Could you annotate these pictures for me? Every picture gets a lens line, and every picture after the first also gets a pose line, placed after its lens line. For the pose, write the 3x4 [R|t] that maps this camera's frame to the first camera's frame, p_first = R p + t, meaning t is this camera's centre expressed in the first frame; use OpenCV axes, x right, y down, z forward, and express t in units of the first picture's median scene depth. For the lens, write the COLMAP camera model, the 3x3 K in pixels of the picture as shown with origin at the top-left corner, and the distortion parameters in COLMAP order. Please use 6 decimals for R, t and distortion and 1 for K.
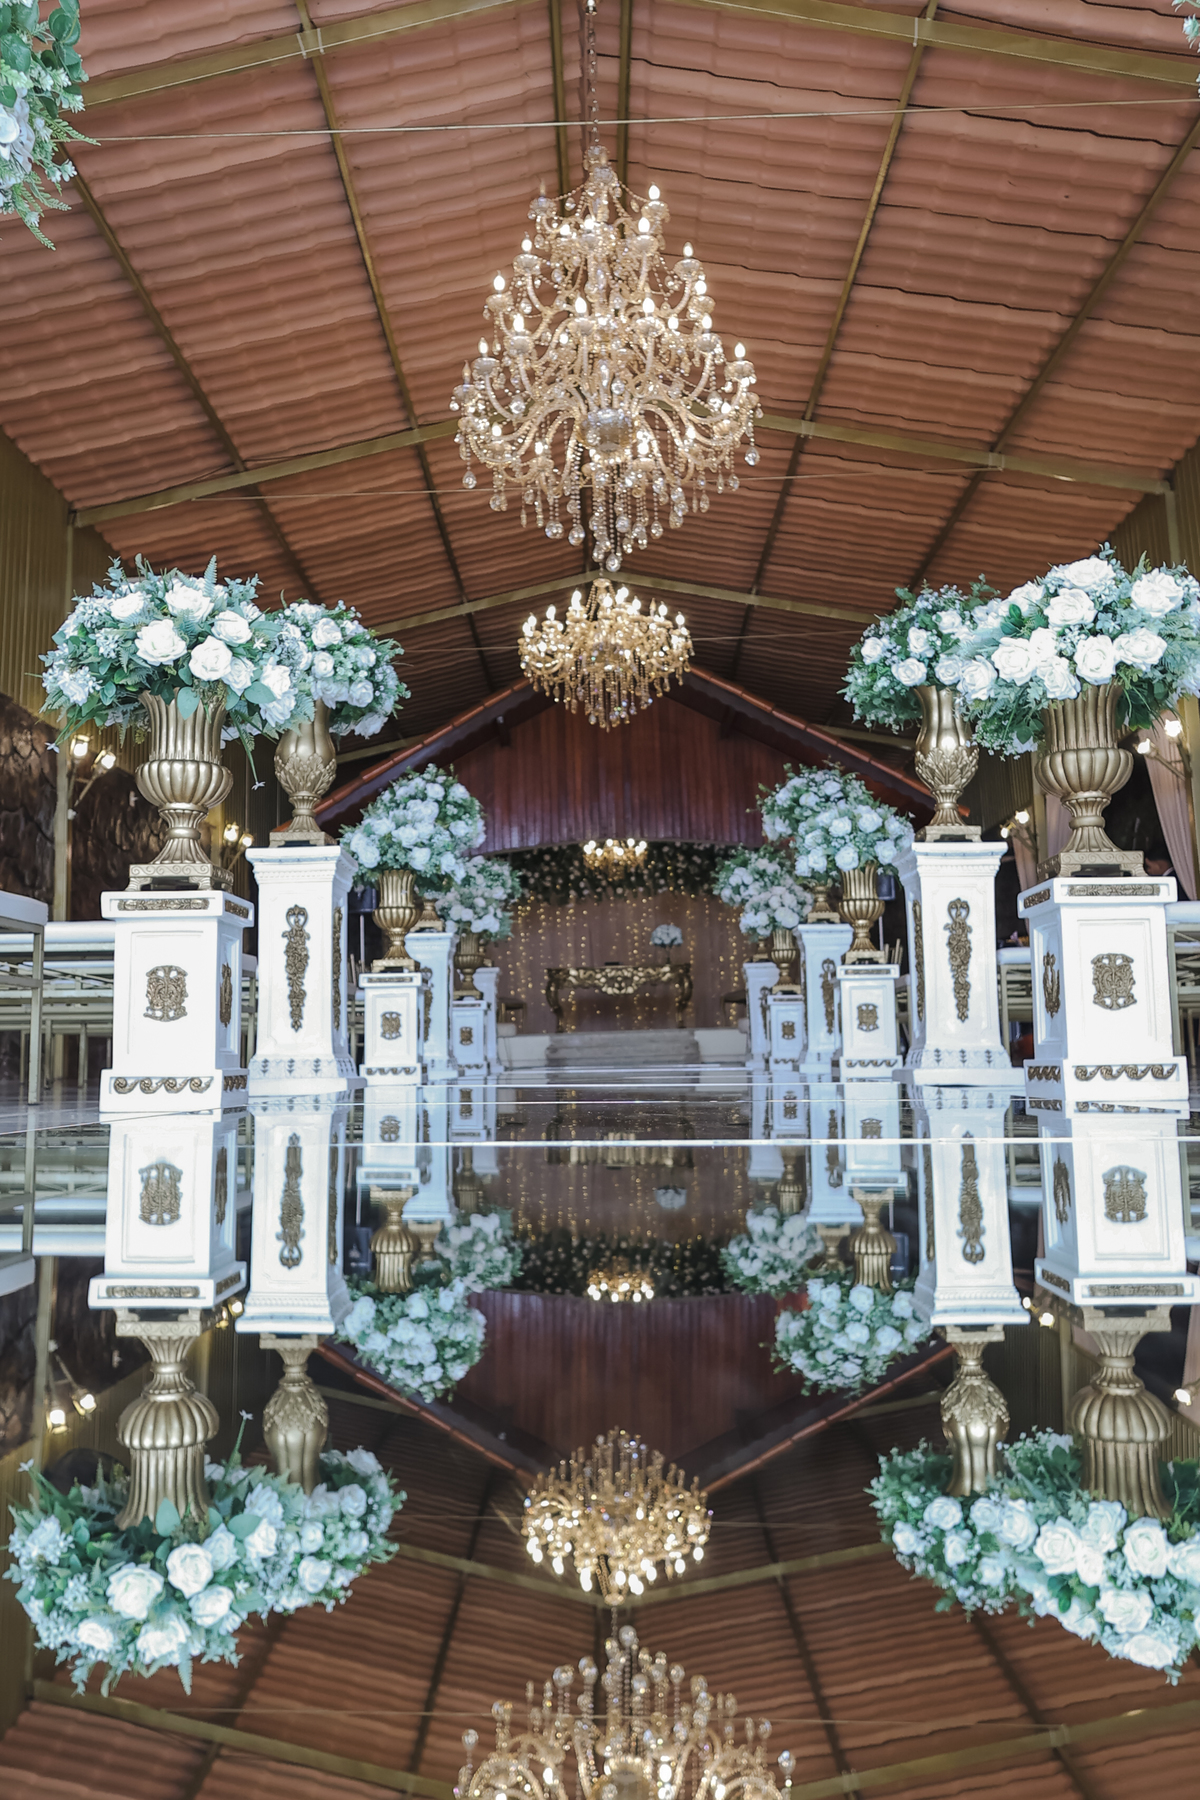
lens RADIAL K [[1317.2, 0, 599.7], [0, 1317.2, 901.8], [0, 0, 1]] dist [0.014012, 0.000821]
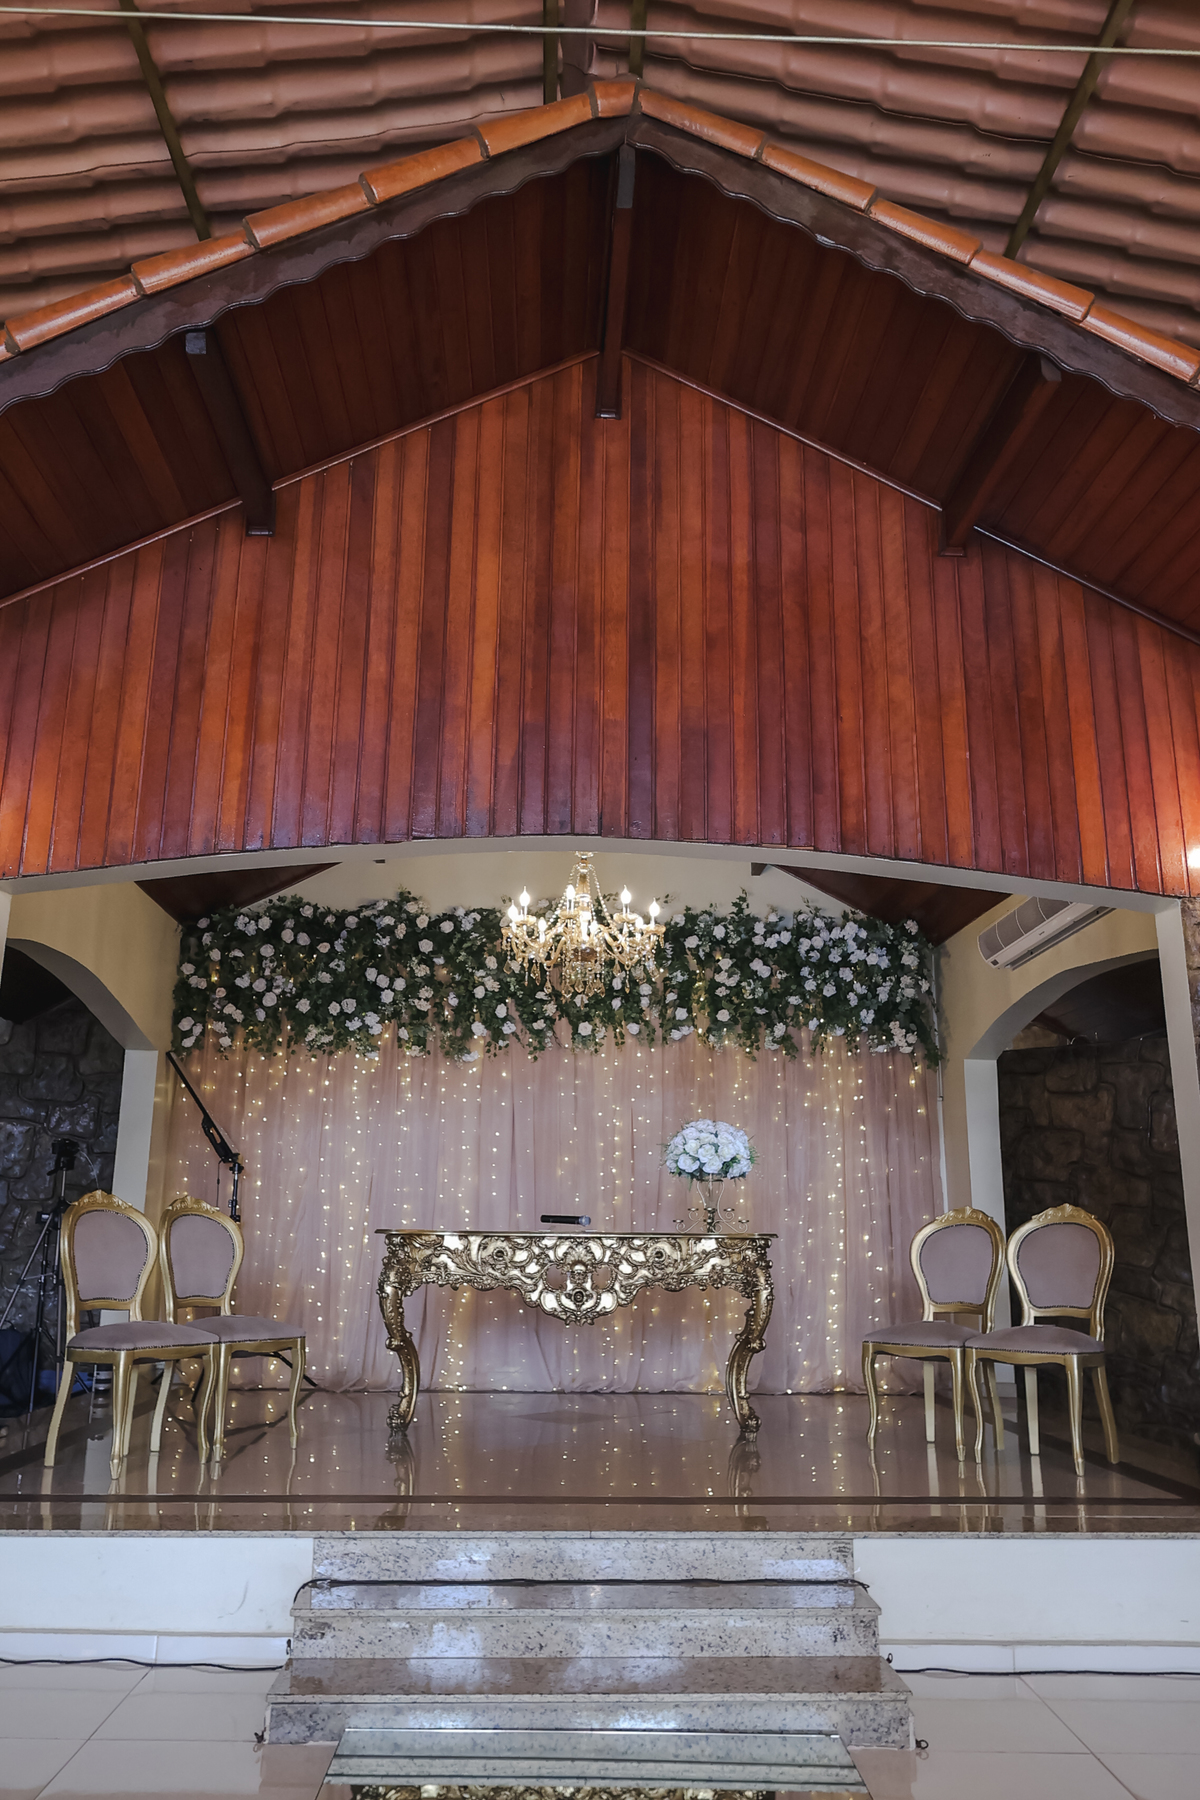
lens RADIAL K [[1317.2, 0, 598.9], [0, 1317.2, 896.3], [0, 0, 1]] dist [0.014012, 0.000821]
pose [[0.998147, 0.052439, 0.030876, 0.003602], [-0.048204, 0.991010, -0.124801, 0.002486], [-0.037143, 0.123082, 0.991701, 0.559417]]
